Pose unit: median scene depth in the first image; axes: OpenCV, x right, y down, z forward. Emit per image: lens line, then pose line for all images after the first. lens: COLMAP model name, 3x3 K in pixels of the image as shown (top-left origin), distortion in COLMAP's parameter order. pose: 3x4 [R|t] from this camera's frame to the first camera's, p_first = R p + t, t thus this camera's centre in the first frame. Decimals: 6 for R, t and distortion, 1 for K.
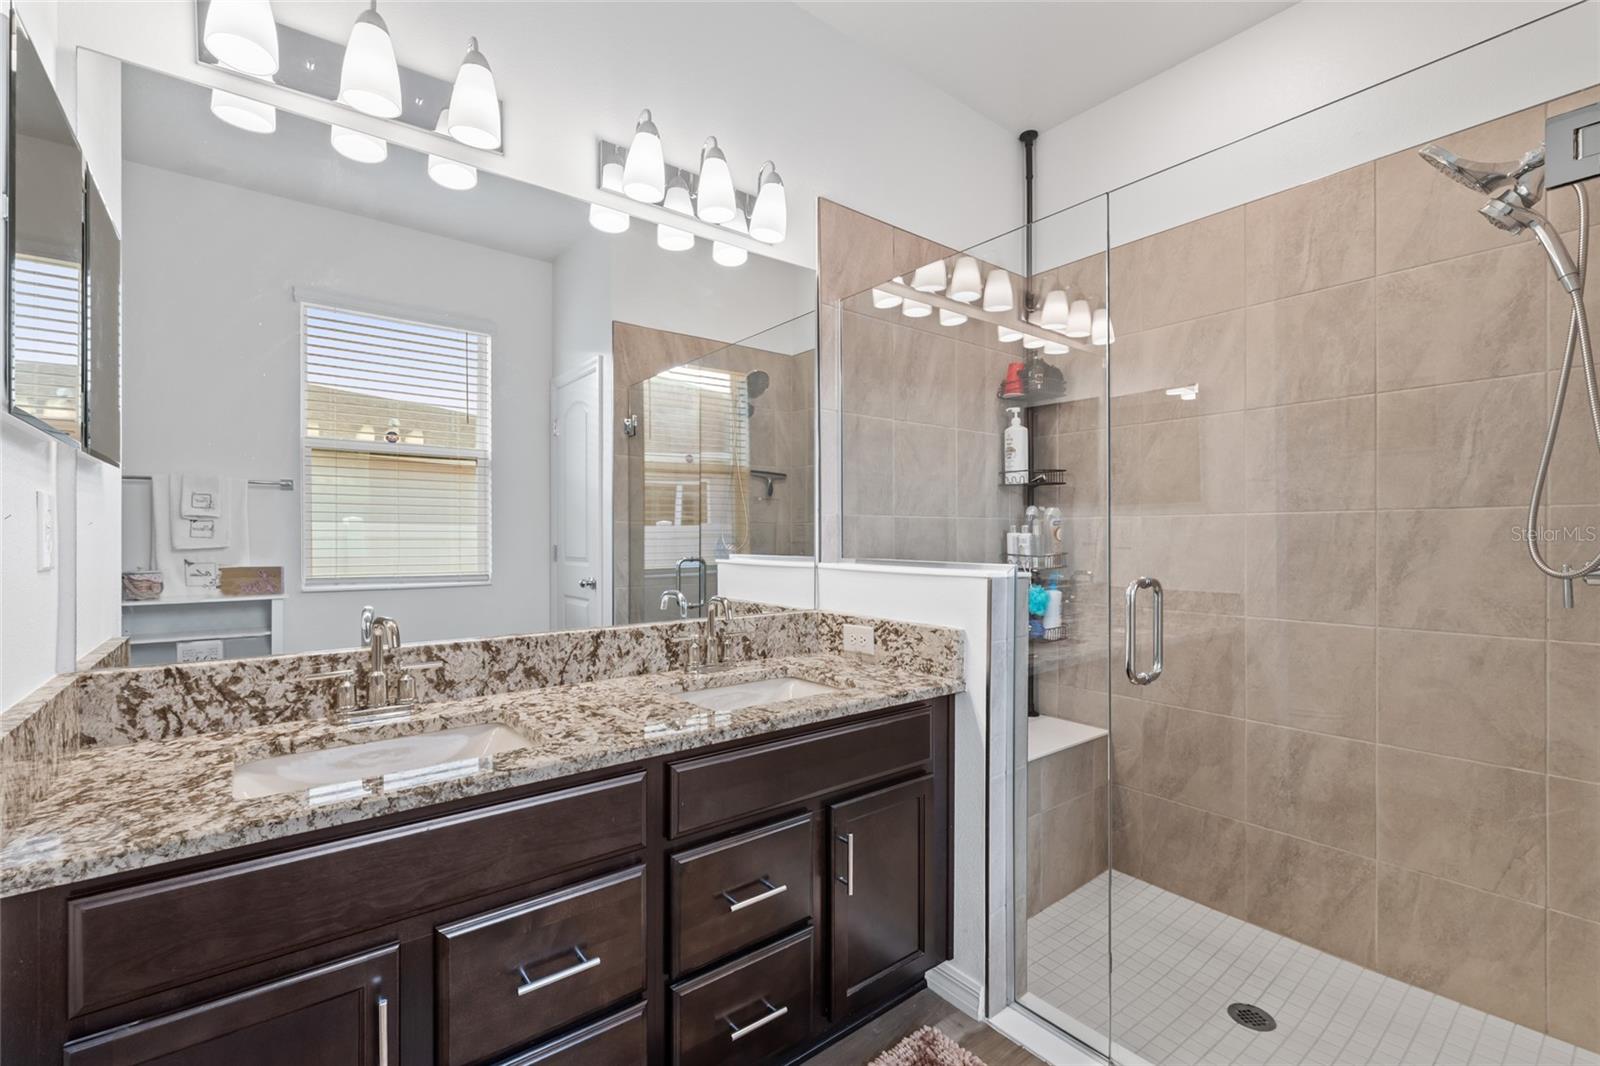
lens RADIAL K [[699.5, 0, 807.2], [0, 699.5, 537.5], [0, 0, 1]] dist [0.006886, -0.001729]
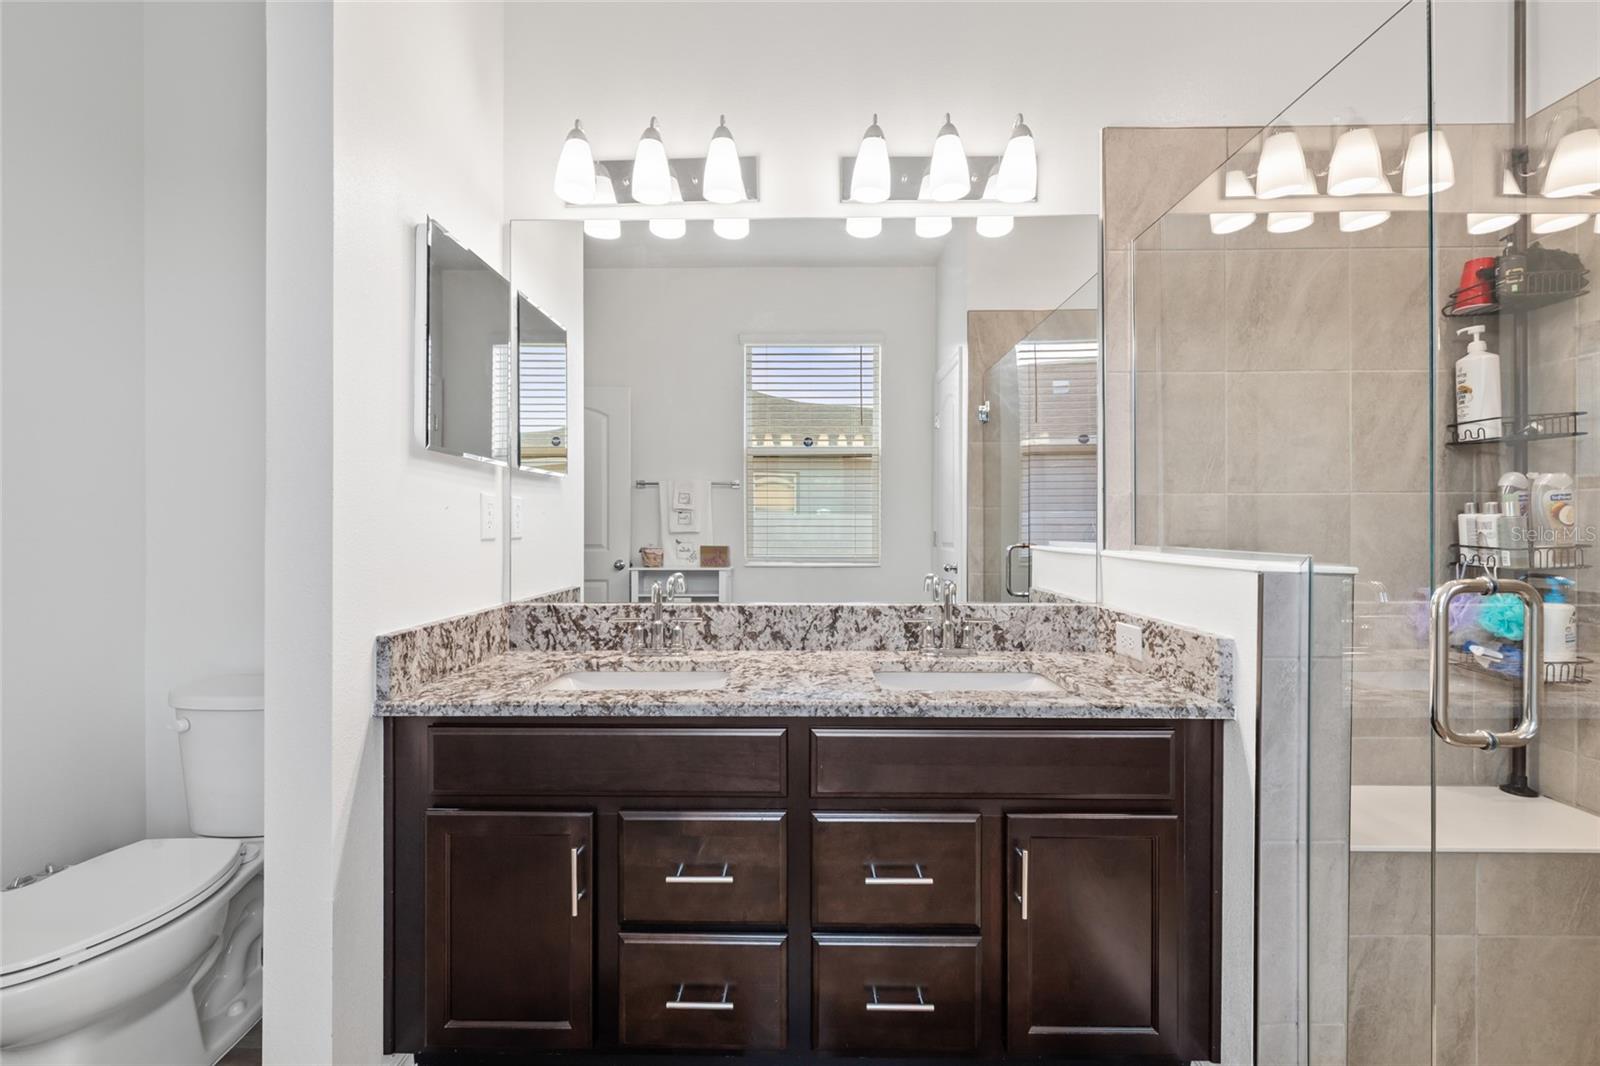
lens RADIAL K [[699.5, 0, 798.1], [0, 699.5, 530.0], [0, 0, 1]] dist [0.006886, -0.001729]
pose [[0.774686, 0.002562, -0.632341, 0.283694], [-0.000559, 0.999994, 0.003367, 0.008957], [0.632346, -0.002255, 0.774683, 0.089975]]
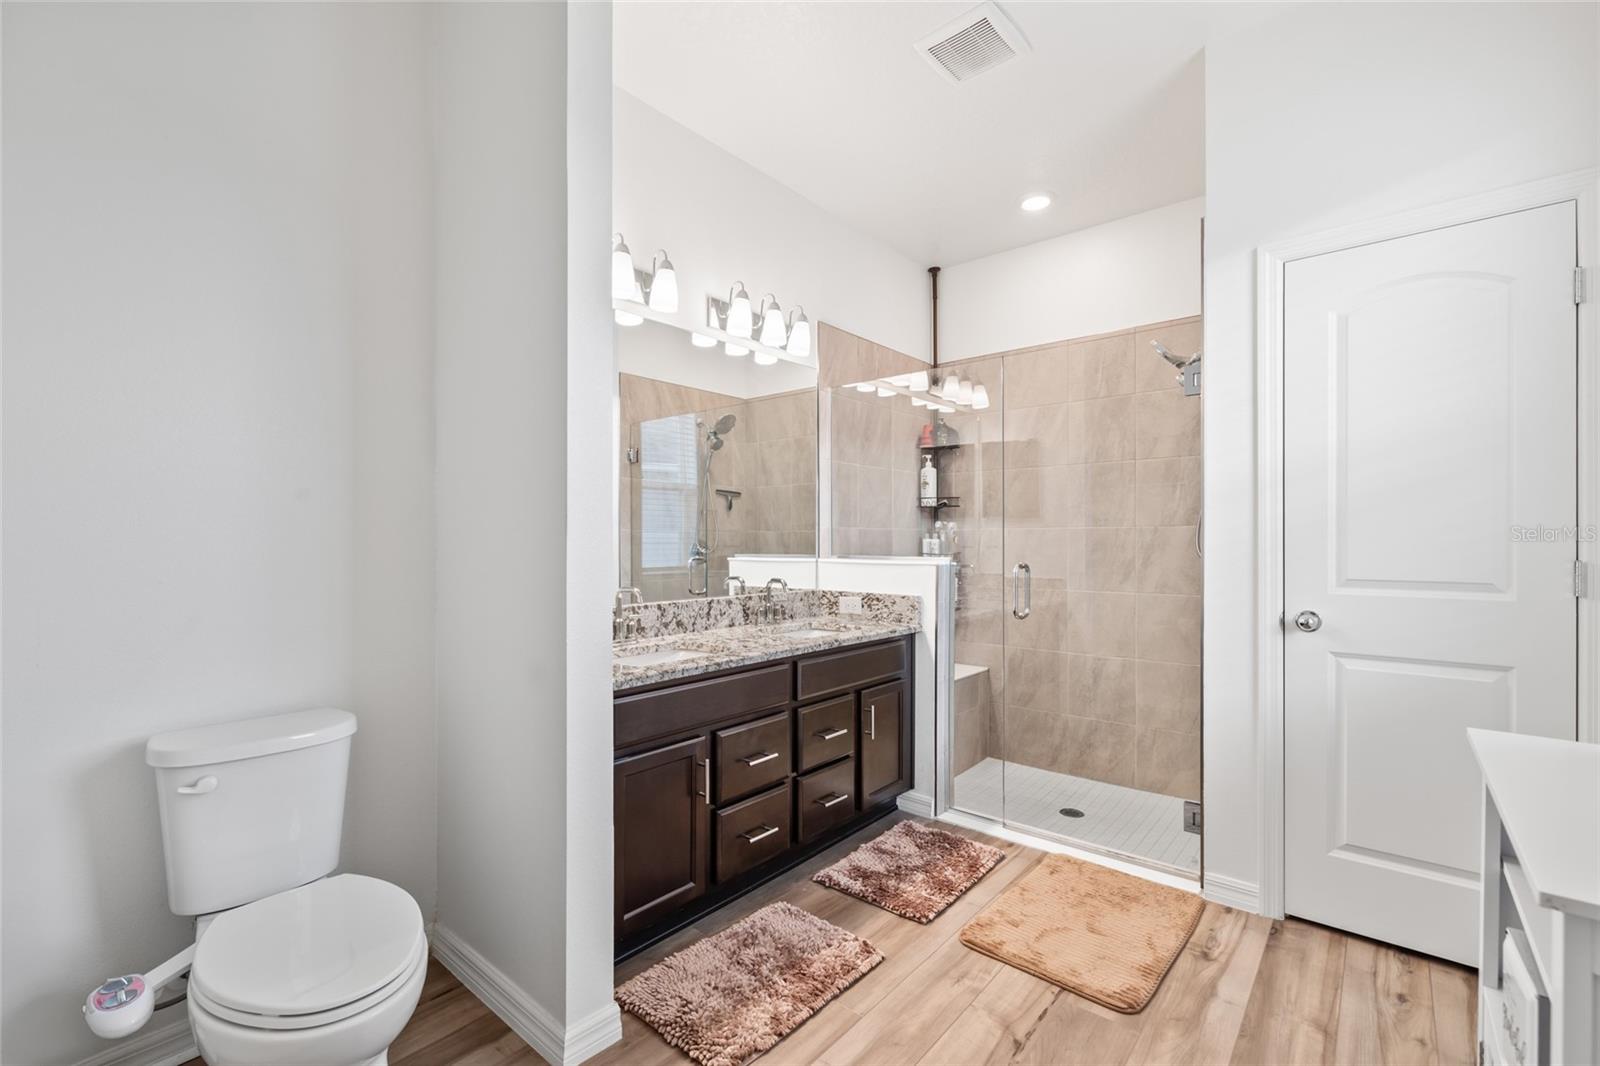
lens RADIAL K [[699.5, 0, 802.5], [0, 699.5, 542.5], [0, 0, 1]] dist [0.006886, -0.001729]
pose [[0.979666, -0.000379, 0.200636, -0.337597], [0.000290, 1.000000, 0.000476, 0.000046], [-0.200636, -0.000408, 0.979666, -0.518724]]
